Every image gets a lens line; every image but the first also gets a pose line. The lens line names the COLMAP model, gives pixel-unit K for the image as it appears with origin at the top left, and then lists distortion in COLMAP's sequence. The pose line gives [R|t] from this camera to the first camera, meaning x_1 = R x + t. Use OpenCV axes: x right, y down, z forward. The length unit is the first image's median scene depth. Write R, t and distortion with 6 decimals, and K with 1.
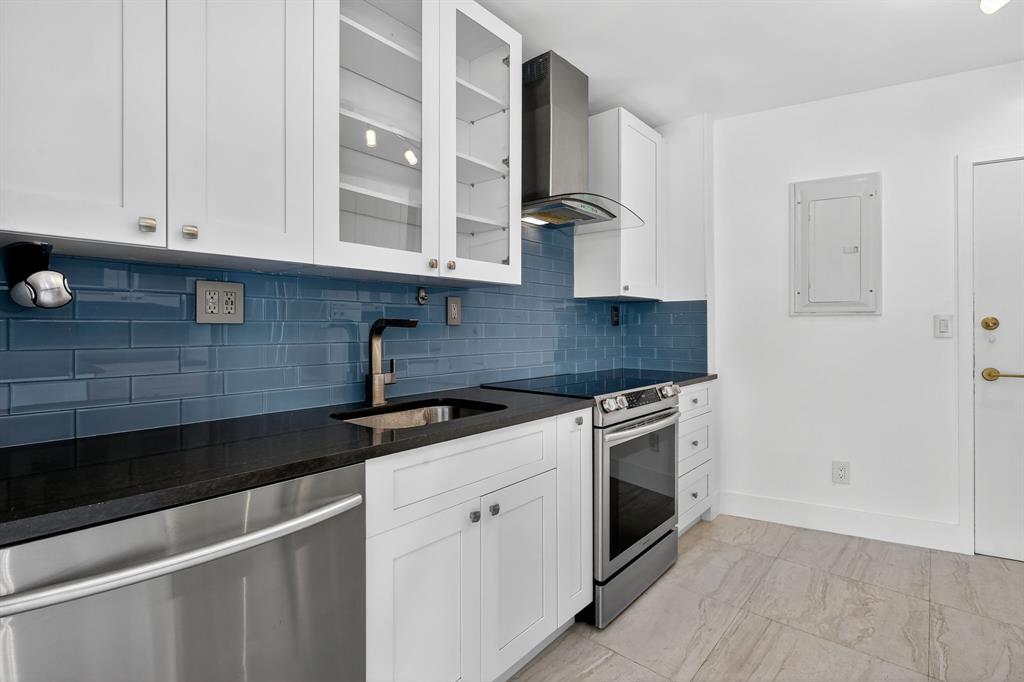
lens RADIAL K [[475.7, 0, 512.5], [0, 475.7, 330.5], [0, 0, 1]] dist [-0.004206, -0.000441]
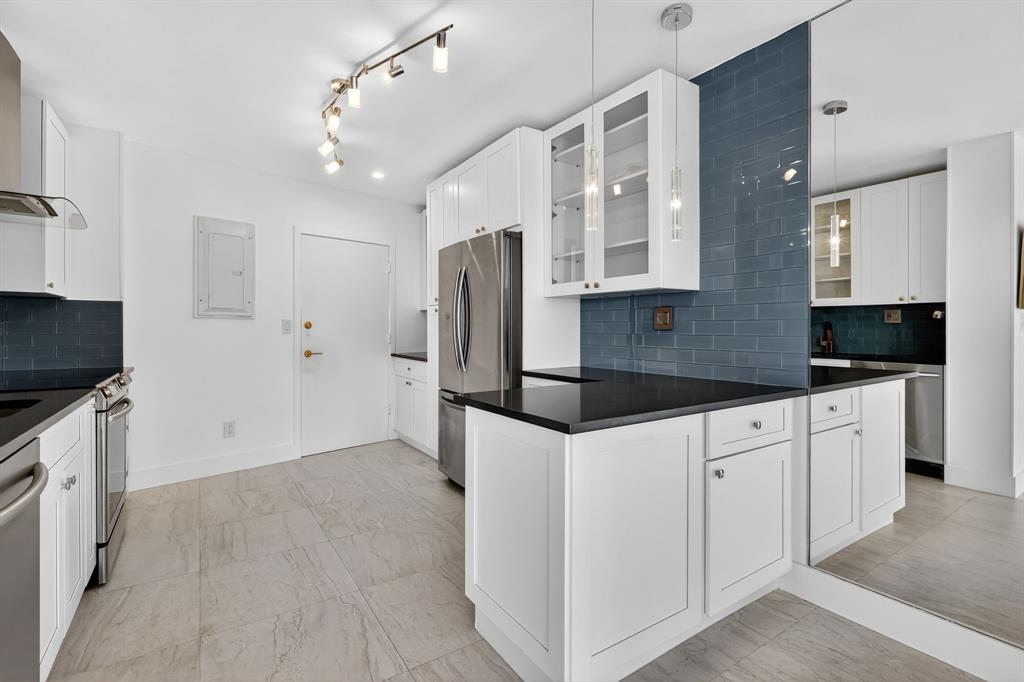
lens RADIAL K [[475.7, 0, 503.3], [0, 475.7, 333.0], [0, 0, 1]] dist [-0.004206, -0.000441]
pose [[0.274803, -0.005195, 0.961486, -0.501868], [-0.000580, 0.999984, 0.005569, 0.004468], [-0.961500, -0.002088, 0.274796, -0.196644]]
